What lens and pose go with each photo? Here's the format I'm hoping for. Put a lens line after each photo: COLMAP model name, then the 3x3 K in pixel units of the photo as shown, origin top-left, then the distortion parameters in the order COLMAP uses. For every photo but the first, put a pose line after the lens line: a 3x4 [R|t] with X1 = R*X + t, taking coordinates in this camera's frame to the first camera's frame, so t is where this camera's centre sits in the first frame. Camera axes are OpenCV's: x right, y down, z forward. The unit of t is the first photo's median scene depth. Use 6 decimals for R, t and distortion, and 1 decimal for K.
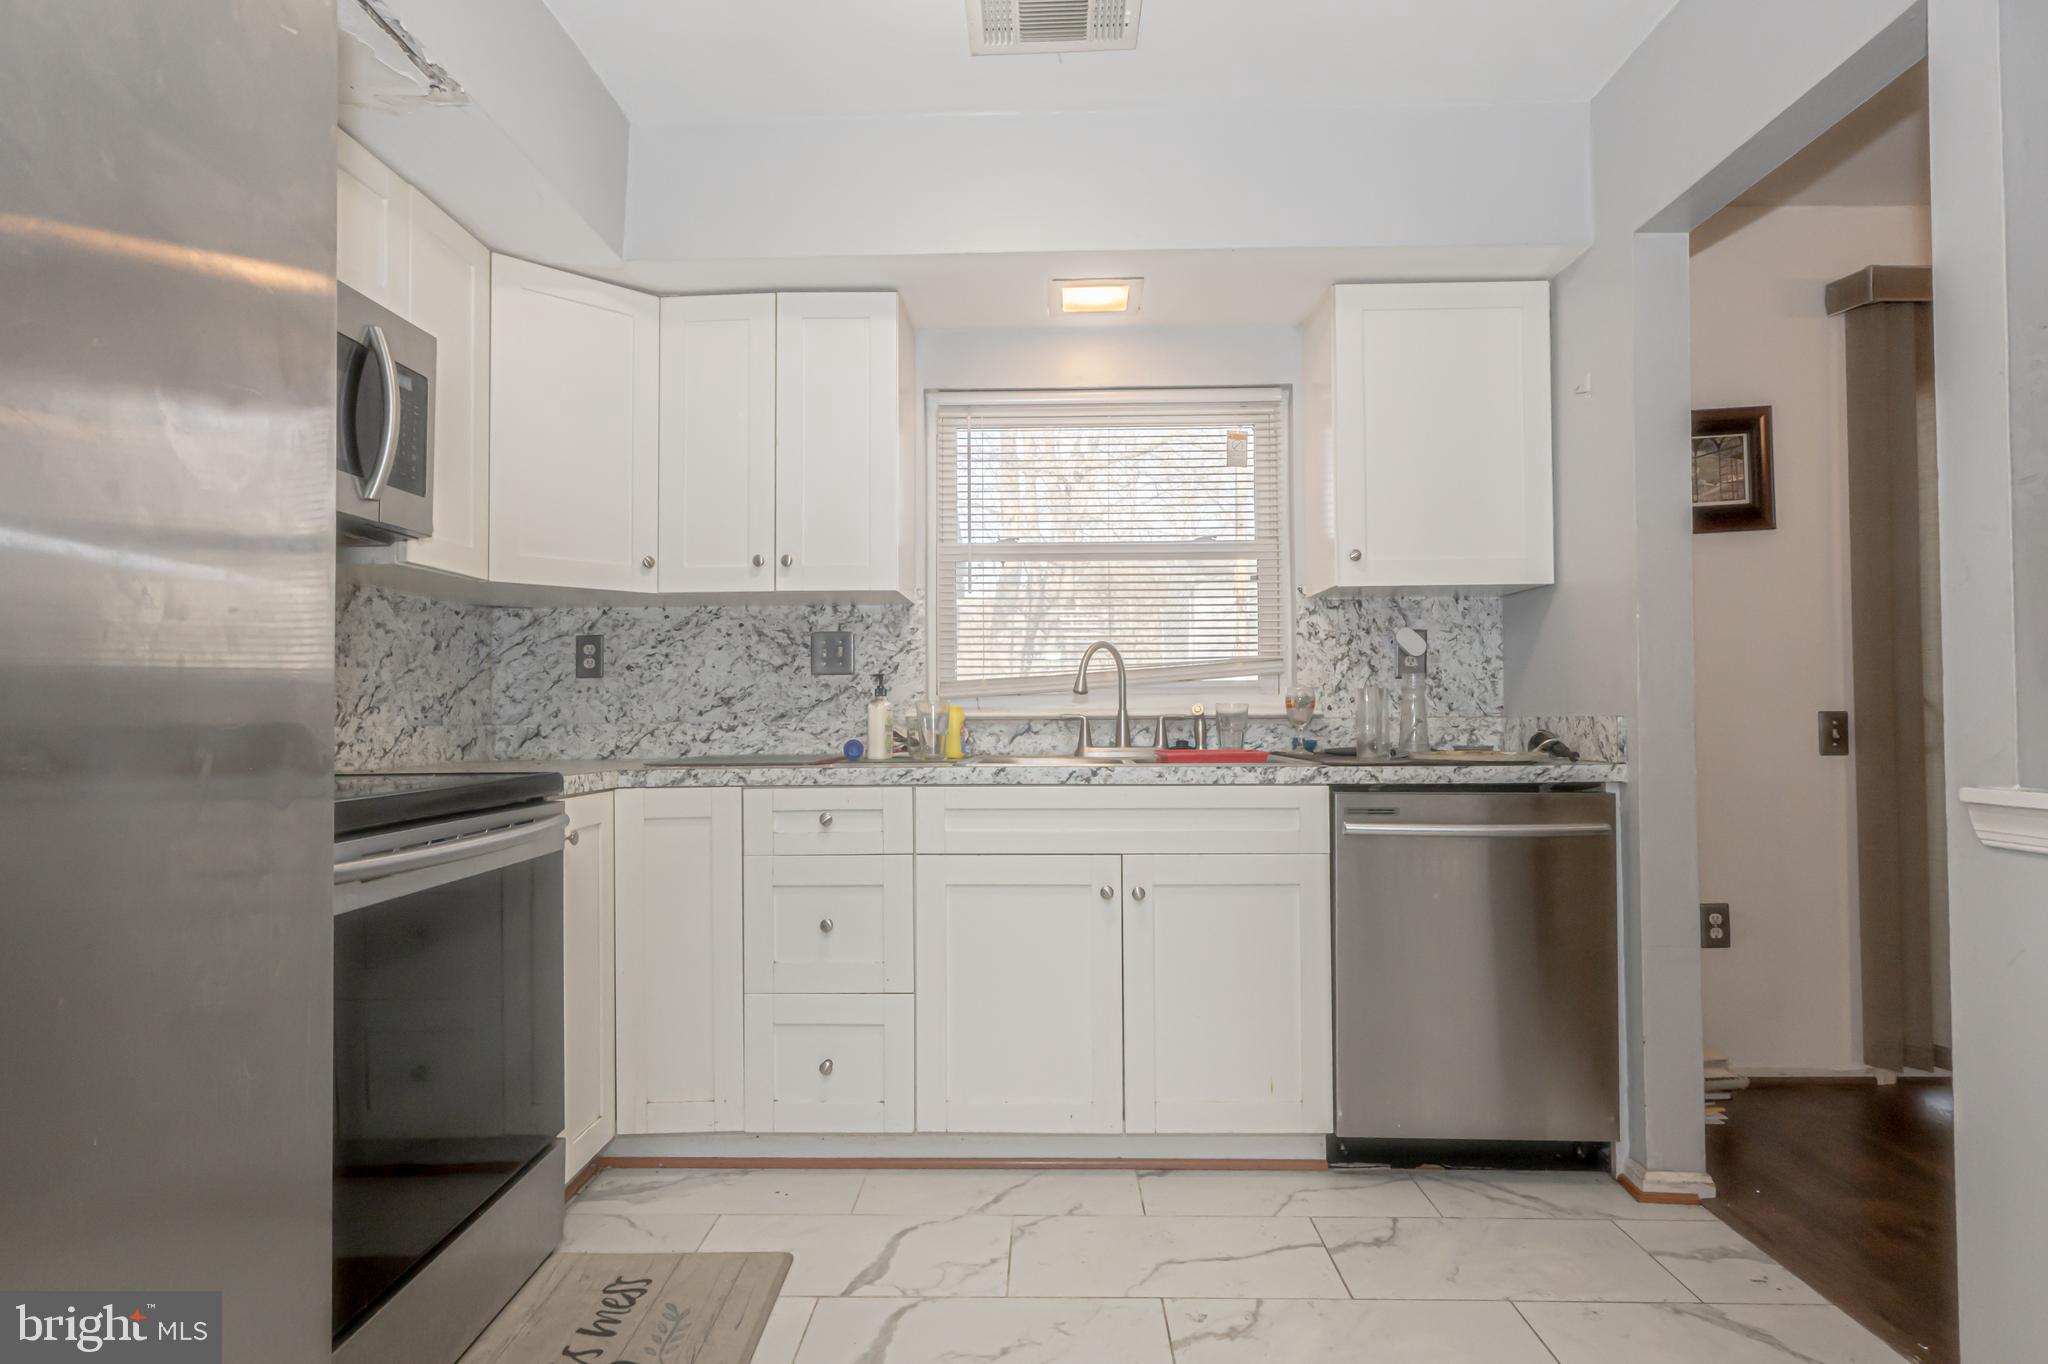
lens RADIAL K [[1070.3, 0, 1024.0], [0, 1070.3, 682.0], [0, 0, 1]] dist [-0.001494, 0.000650]
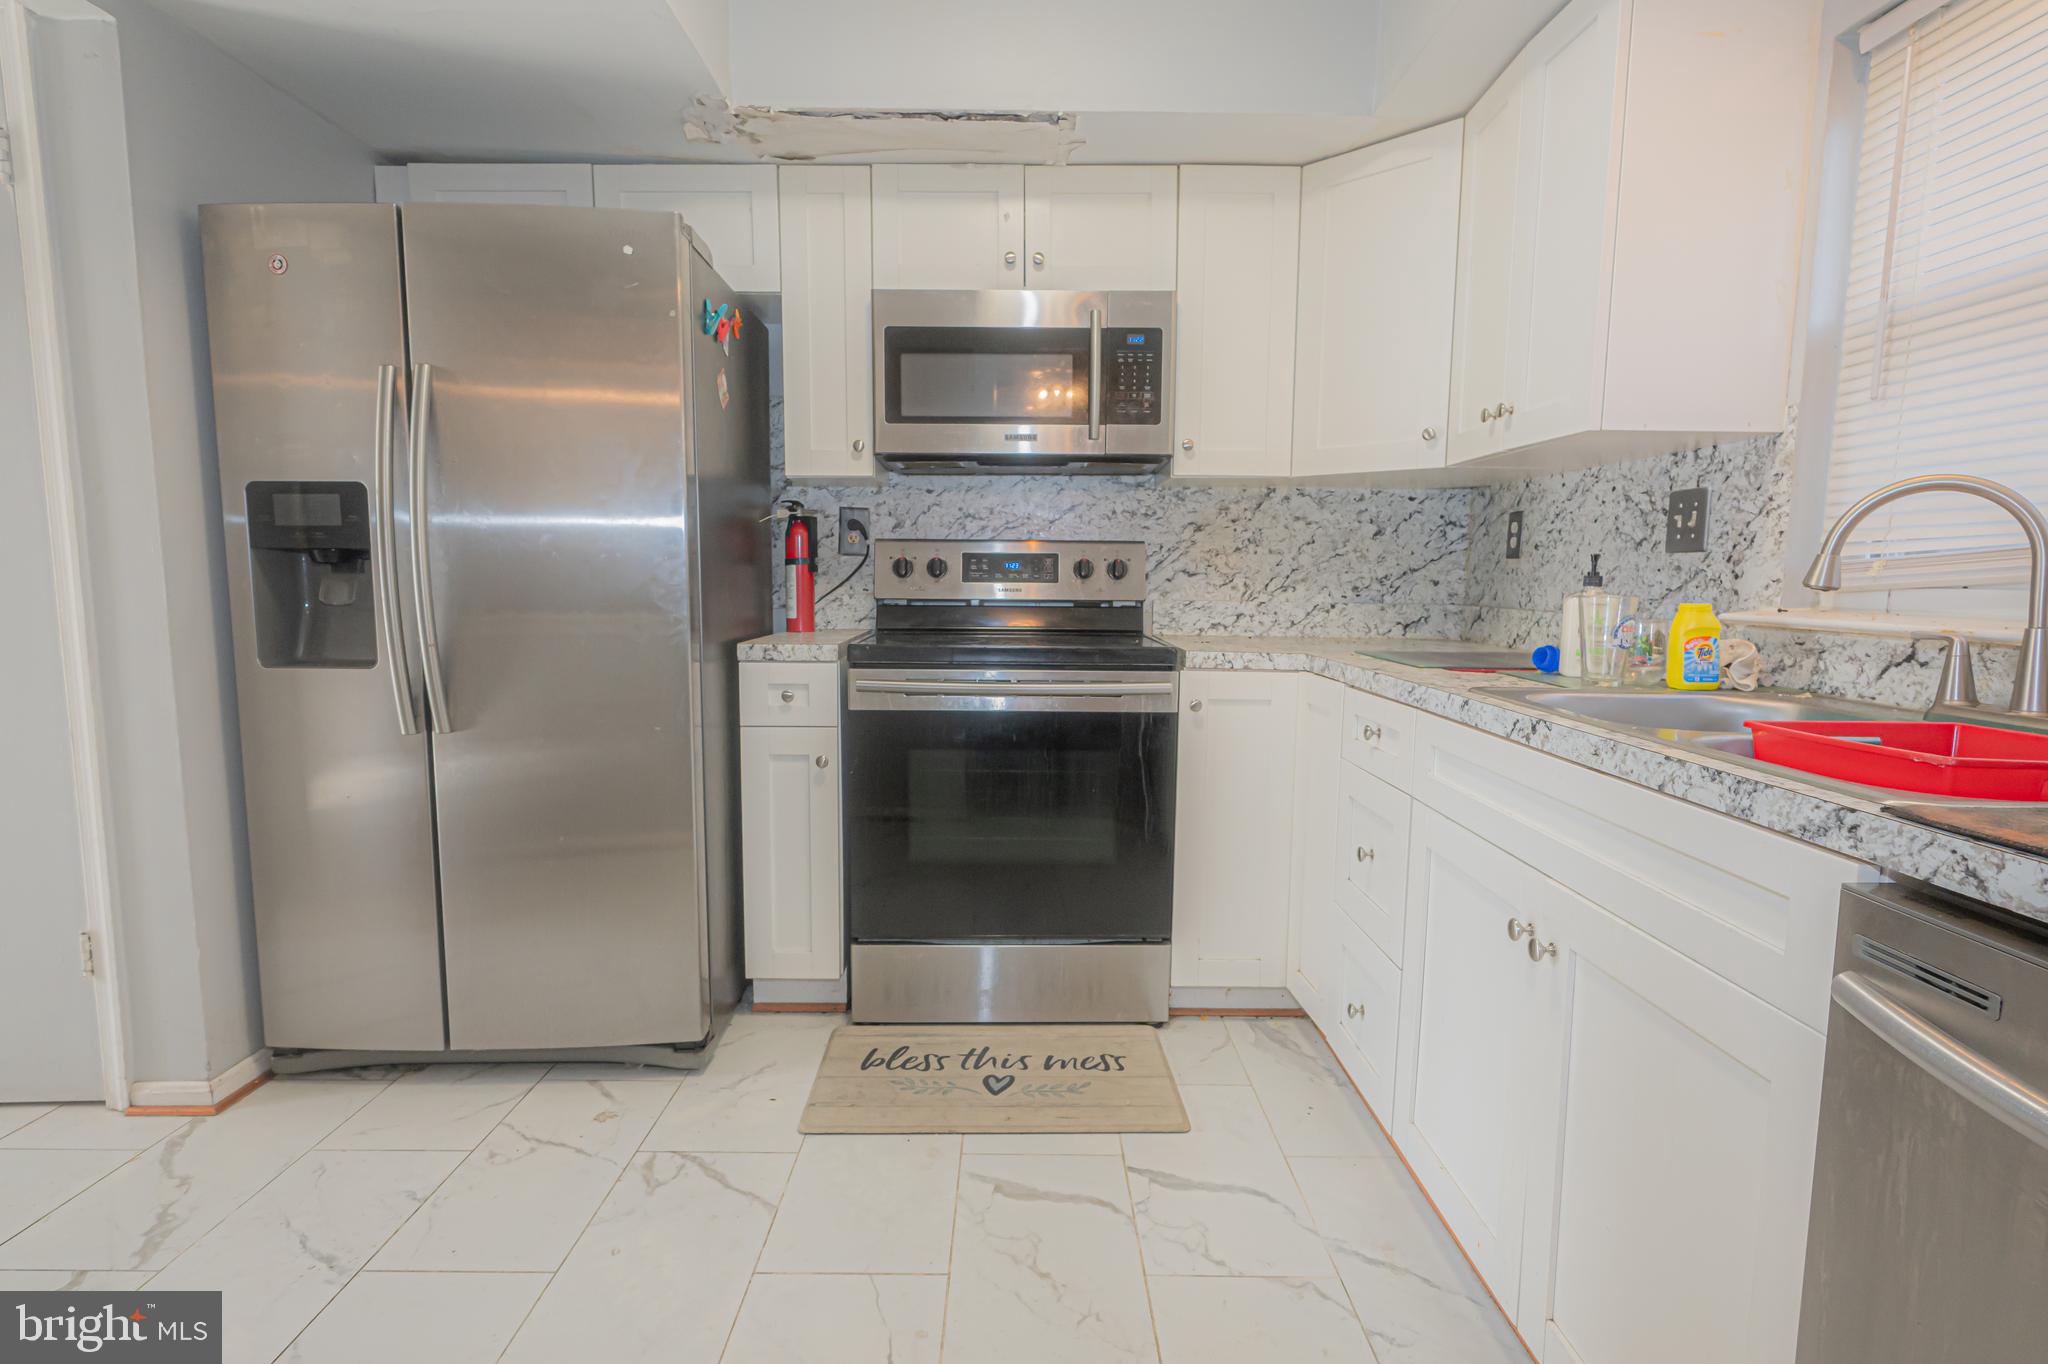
lens RADIAL K [[1042.0, 0, 1024.0], [0, 1042.0, 682.0], [0, 0, 1]] dist [0.020406, 0.000442]
pose [[0.023784, 0.114074, -0.993187, 0.533222], [0.014897, 0.993318, 0.114446, -0.008359], [0.999606, -0.017518, 0.021925, 0.603253]]
